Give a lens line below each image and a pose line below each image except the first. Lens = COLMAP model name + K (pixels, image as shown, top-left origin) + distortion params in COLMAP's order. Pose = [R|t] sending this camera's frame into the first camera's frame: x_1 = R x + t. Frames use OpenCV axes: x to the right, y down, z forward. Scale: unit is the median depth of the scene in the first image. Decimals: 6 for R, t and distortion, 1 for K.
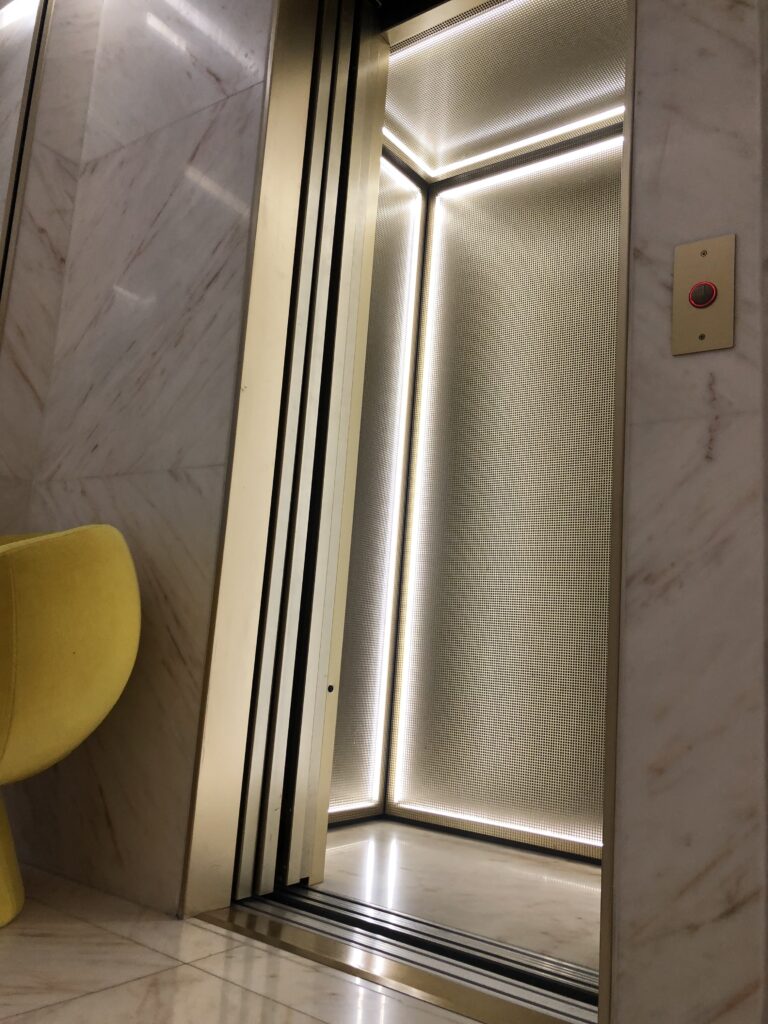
lens RADIAL K [[844.9, 0, 384.0], [0, 844.9, 512.0], [0, 0, 1]] dist [0.008296, 0.007695]
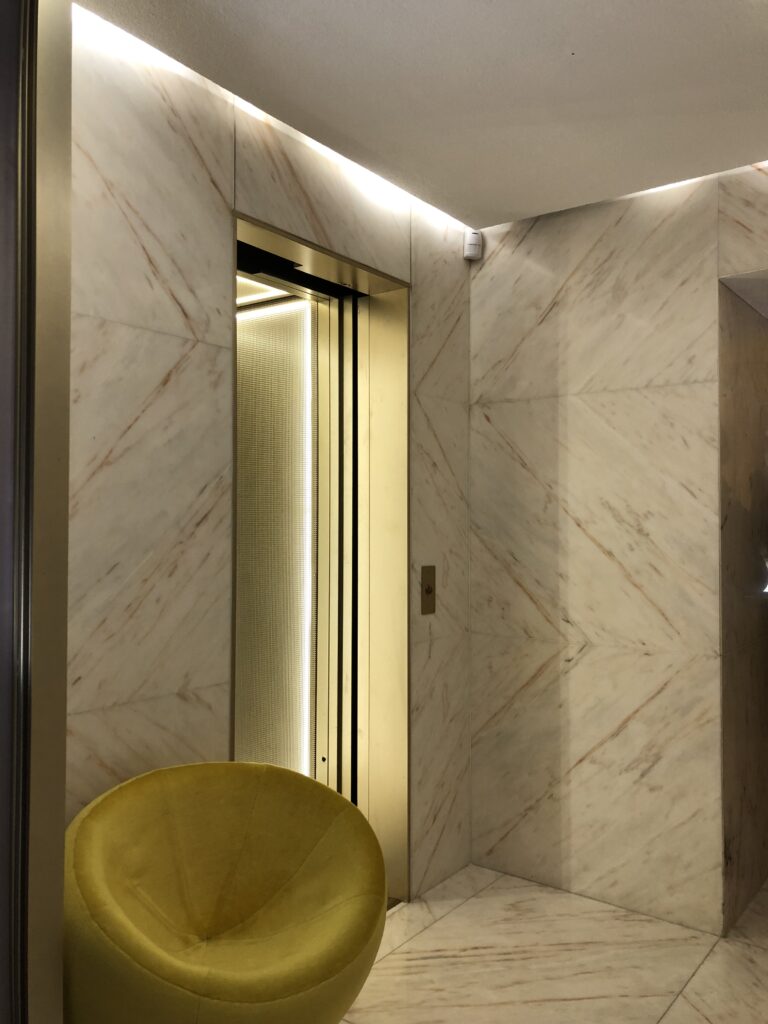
lens RADIAL K [[853.1, 0, 385.4], [0, 853.1, 495.0], [0, 0, 1]] dist [0.012074, -0.006333]
pose [[-0.008750, -0.046231, 0.998892, -1.373090], [-0.164678, 0.985358, 0.044162, -0.403399], [-0.986309, -0.164109, -0.016235, 0.787457]]
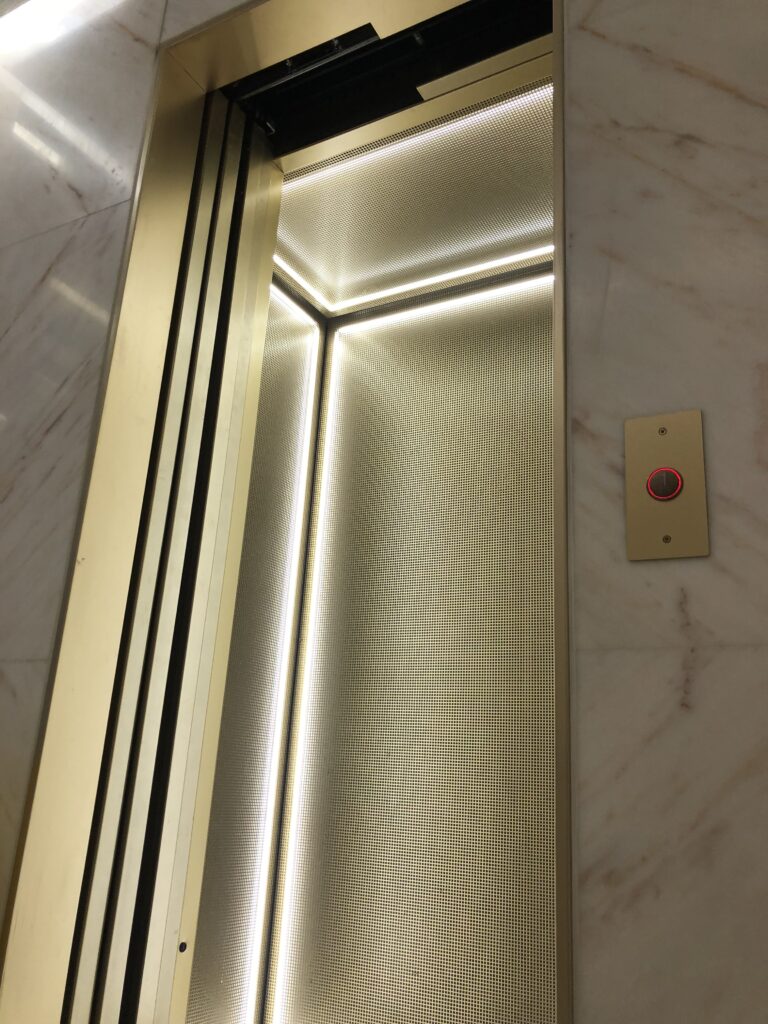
lens RADIAL K [[855.6, 0, 377.4], [0, 855.6, 503.0], [0, 0, 1]] dist [0.005931, 0.003586]
pose [[0.994168, 0.023105, 0.105339, 0.021850], [-0.007121, 0.988713, -0.149653, -0.078243], [-0.107608, 0.148030, 0.983111, 0.169427]]
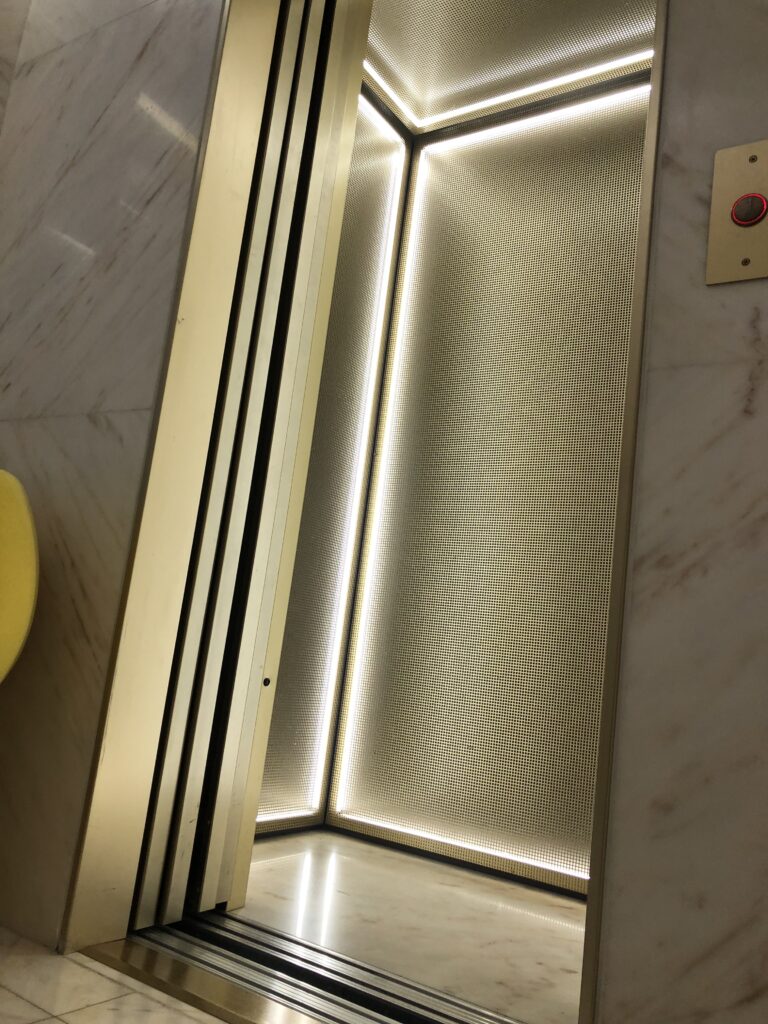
lens RADIAL K [[838.7, 0, 391.1], [0, 838.7, 509.4], [0, 0, 1]] dist [0.006436, 0.003338]
pose [[0.997232, 0.057306, 0.047384, 0.013205], [-0.057296, 0.998356, -0.001555, 0.029081], [-0.047395, -0.001164, 0.998876, 0.147607]]
